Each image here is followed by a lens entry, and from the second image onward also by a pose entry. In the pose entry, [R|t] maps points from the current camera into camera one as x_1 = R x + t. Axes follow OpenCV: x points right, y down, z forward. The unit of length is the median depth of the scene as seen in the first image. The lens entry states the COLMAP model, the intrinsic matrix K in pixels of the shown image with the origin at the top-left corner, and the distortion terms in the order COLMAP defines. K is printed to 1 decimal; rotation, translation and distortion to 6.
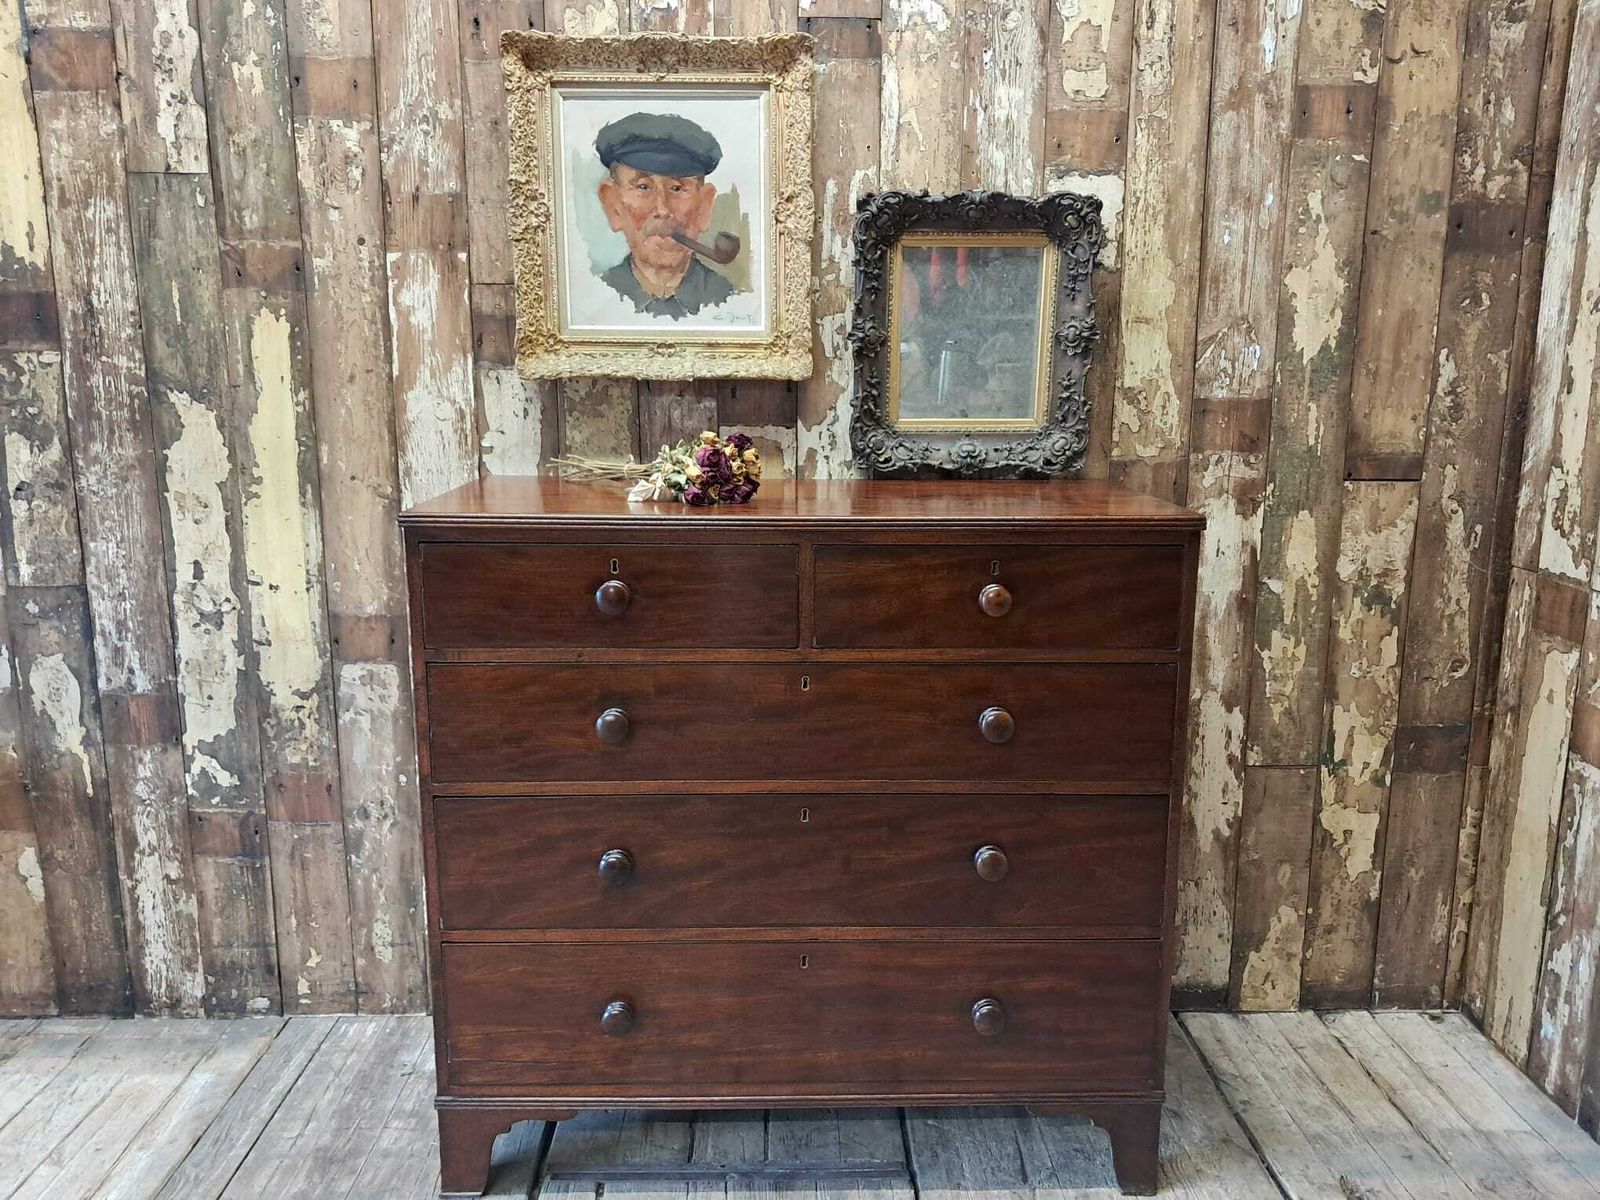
lens RADIAL K [[1249.5, 0, 811.3], [0, 1249.5, 607.4], [0, 0, 1]] dist [0.001923, 0.000667]
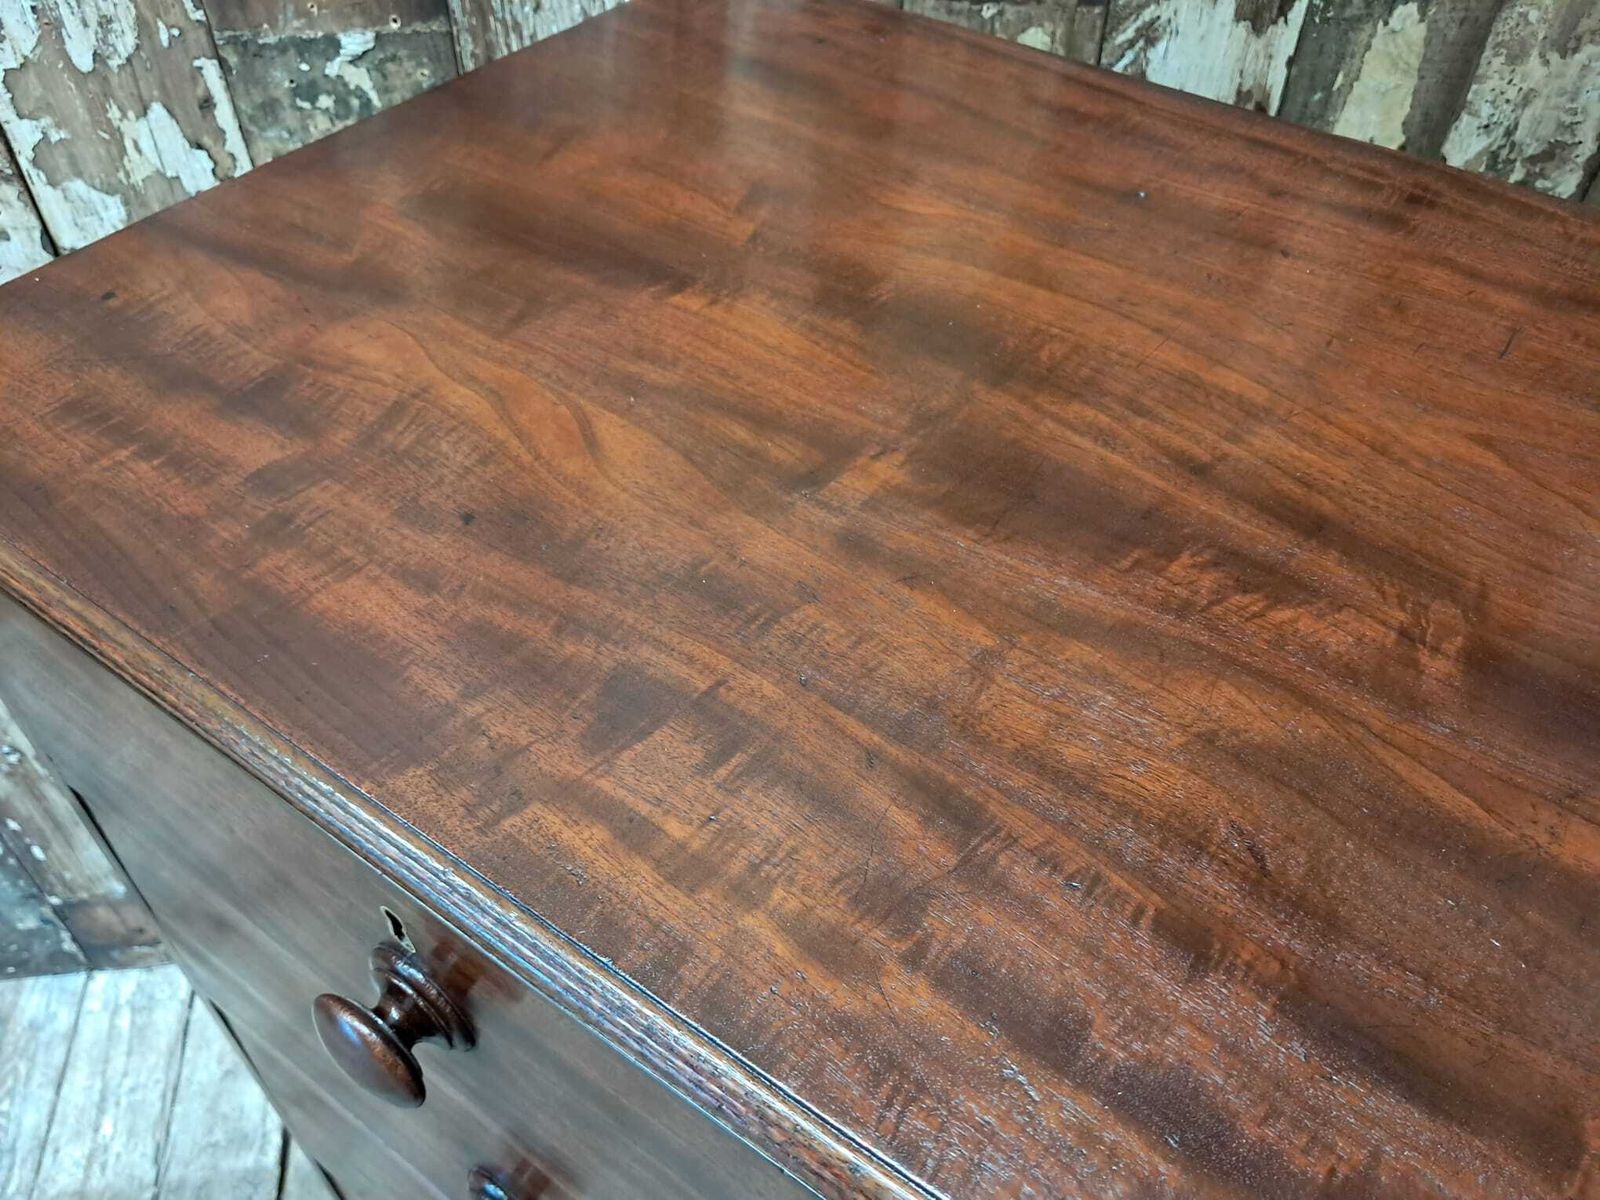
lens RADIAL K [[1282.6, 0, 820.7], [0, 1282.6, 626.3], [0, 0, 1]] dist [-0.006910, -0.006176]
pose [[0.990141, -0.087491, 0.109391, 0.160608], [0.010421, 0.824788, 0.565345, -0.142806], [-0.139687, -0.558632, 0.817569, 0.607466]]
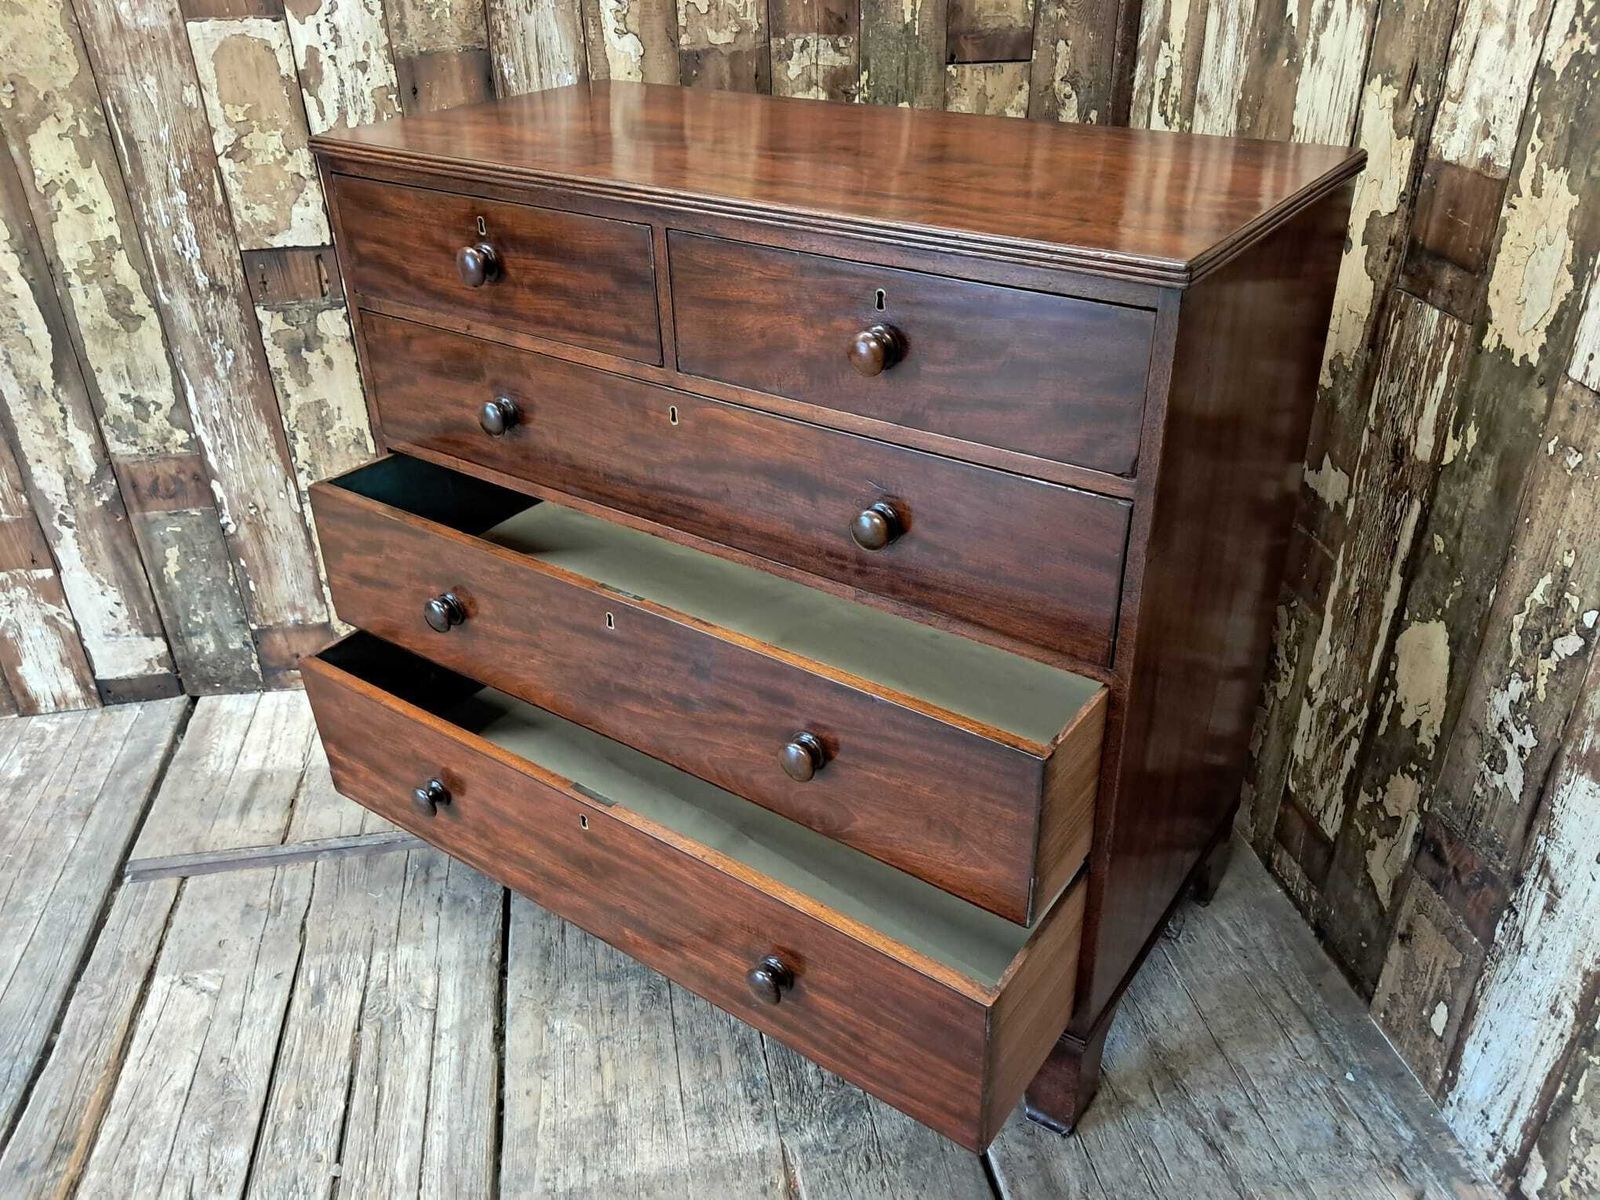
lens RADIAL K [[1254.5, 0, 812.9], [0, 1254.5, 606.4], [0, 0, 1]] dist [0.003988, -0.006462]
pose [[0.988528, -0.092792, 0.119175, 0.191841], [0.048728, 0.942766, 0.329875, -0.037509], [-0.142964, -0.320284, 0.936472, 0.059386]]
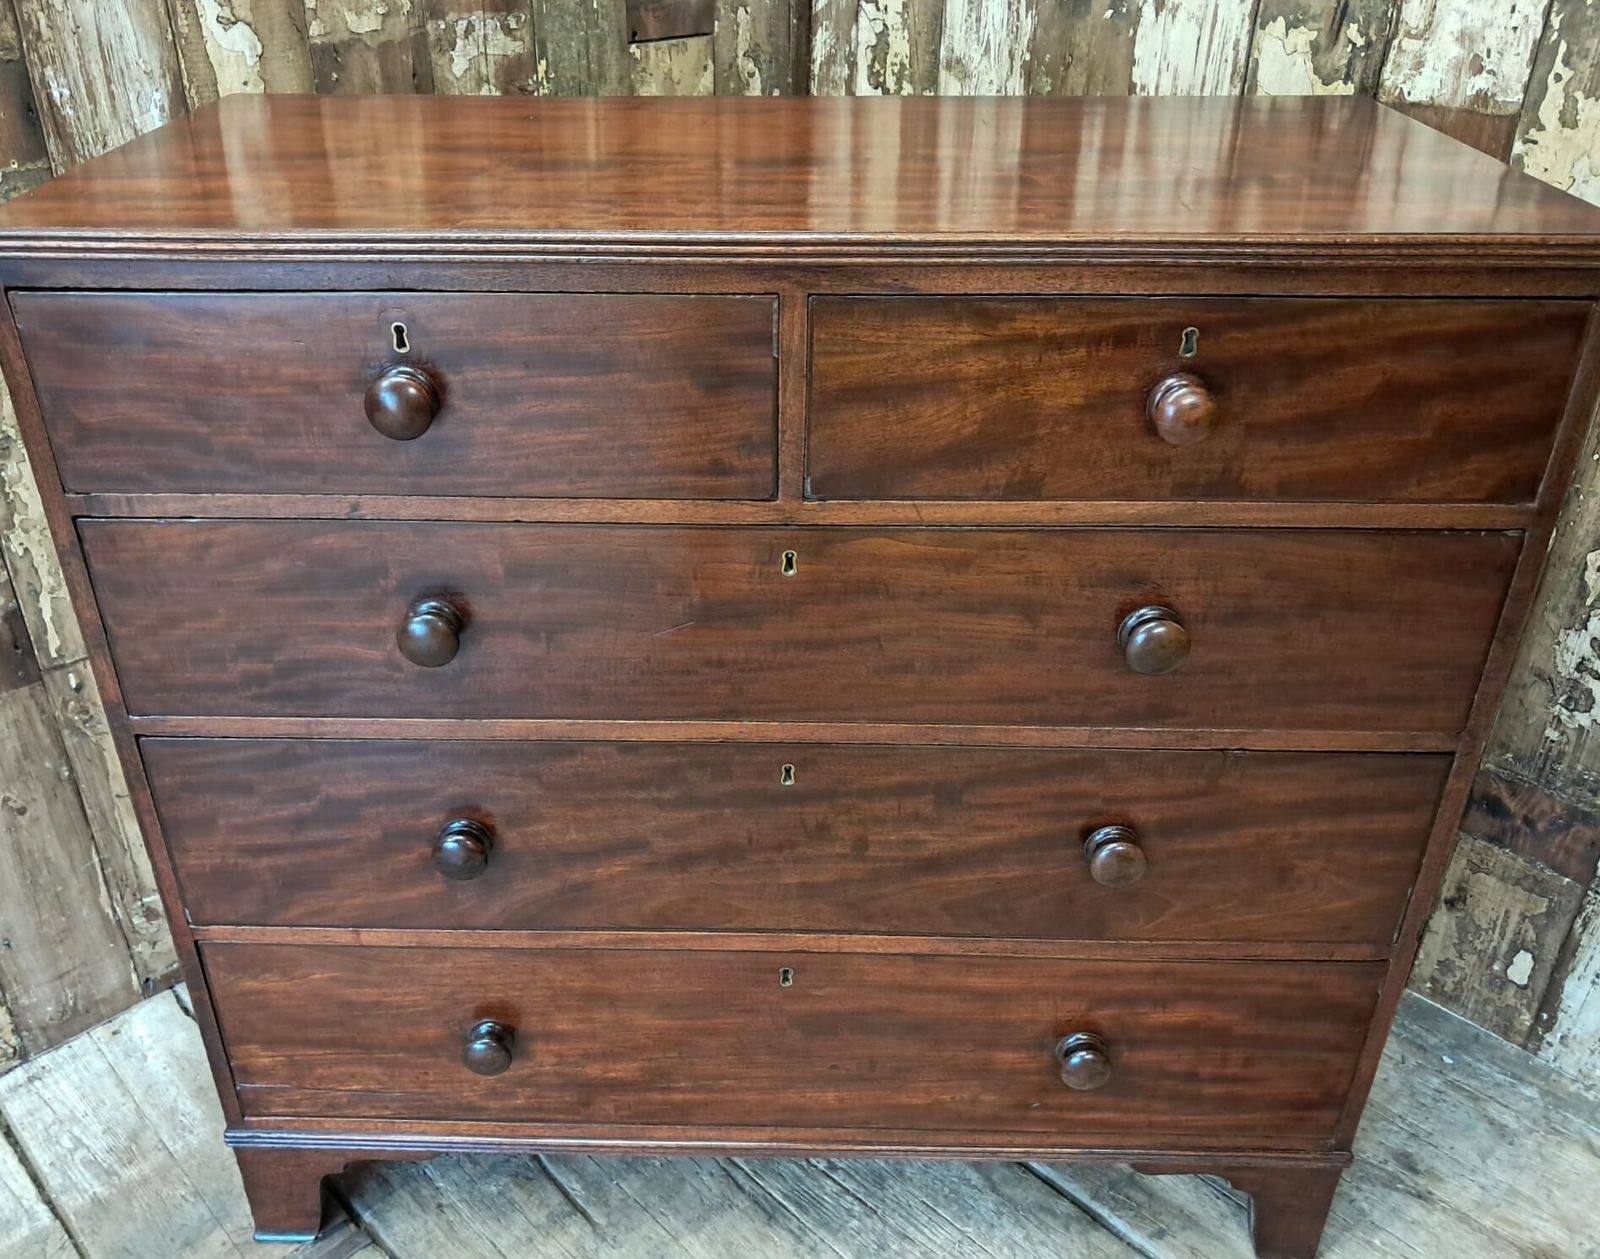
lens RADIAL K [[1352.5, 0, 747.5], [0, 1352.5, 628.2], [0, 0, 1]] dist [0.003309, -0.001272]
pose [[0.742789, -0.342874, 0.575067, -0.064481], [0.135392, 0.918095, 0.372519, -0.075030], [-0.655693, -0.198844, 0.728373, 0.350940]]
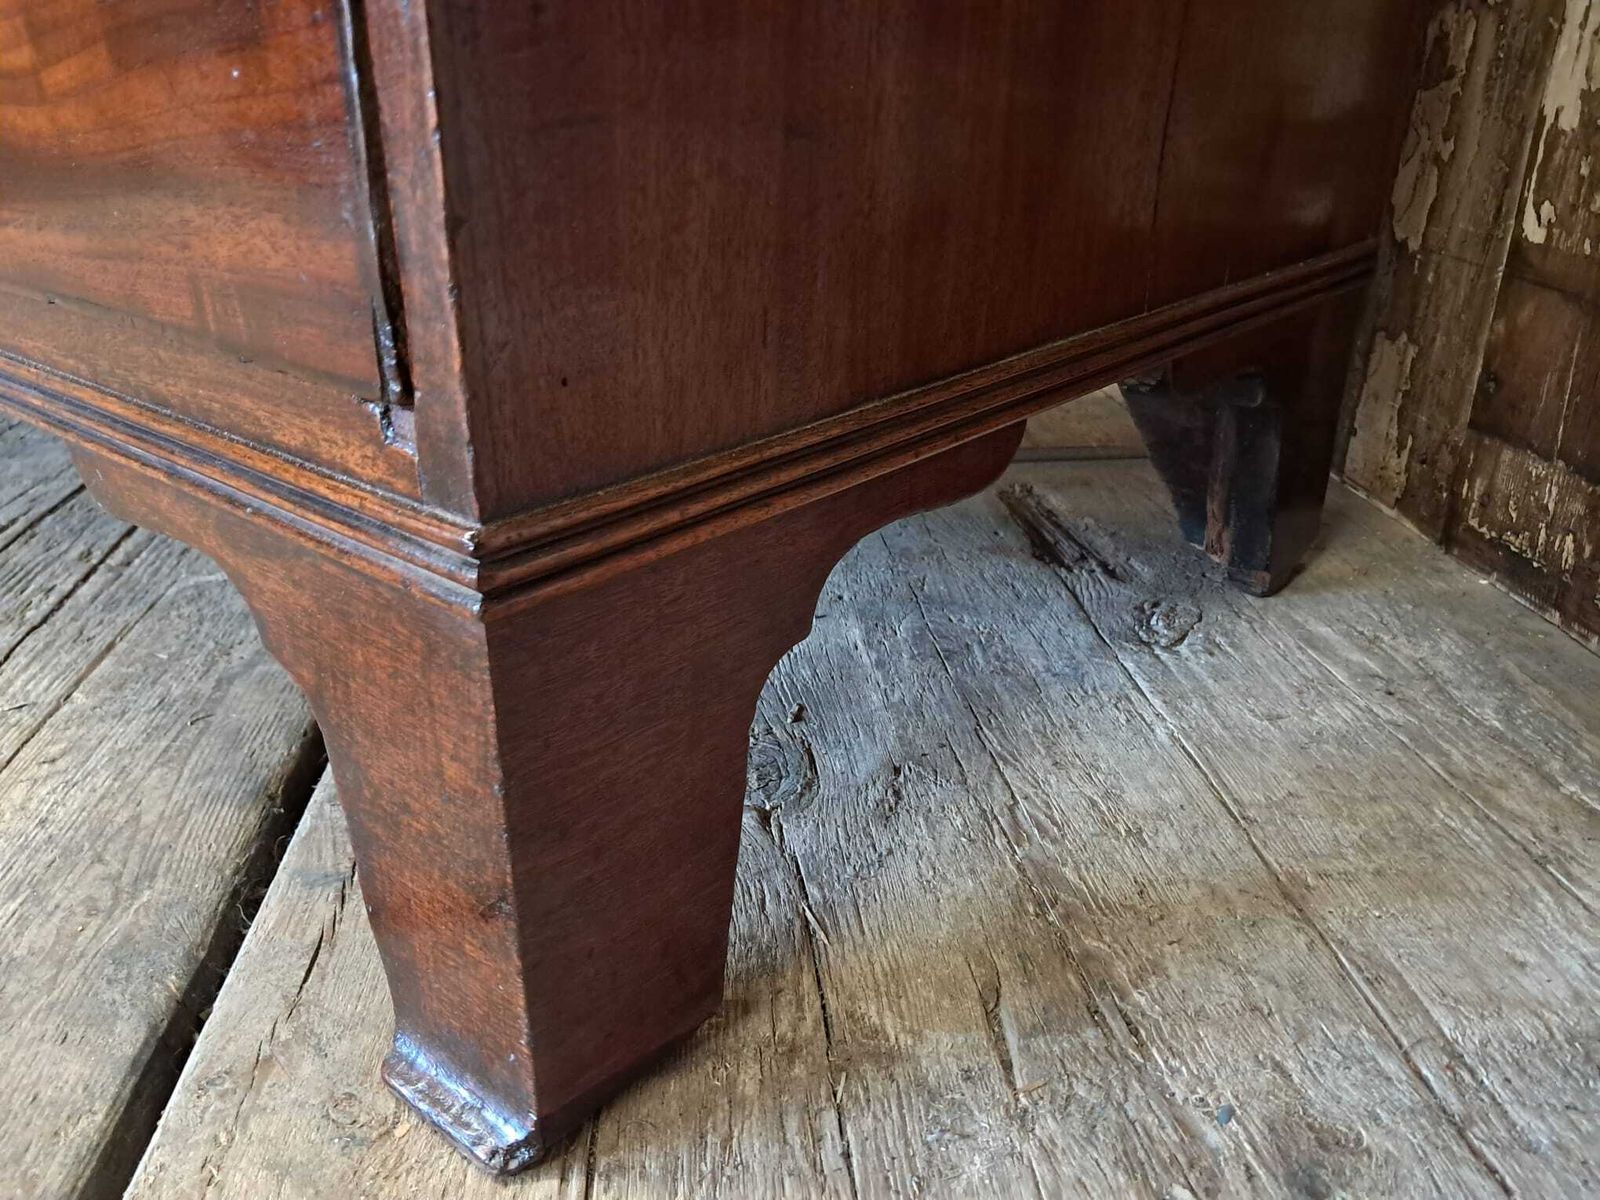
lens RADIAL K [[1269.7, 0, 807.6], [0, 1269.7, 605.9], [0, 0, 1]] dist [-0.000687, 0.005277]
pose [[0.998241, -0.023565, 0.054397, 0.402956], [0.011005, 0.975309, 0.220570, 0.362654], [-0.058252, -0.219583, 0.973853, 0.449377]]
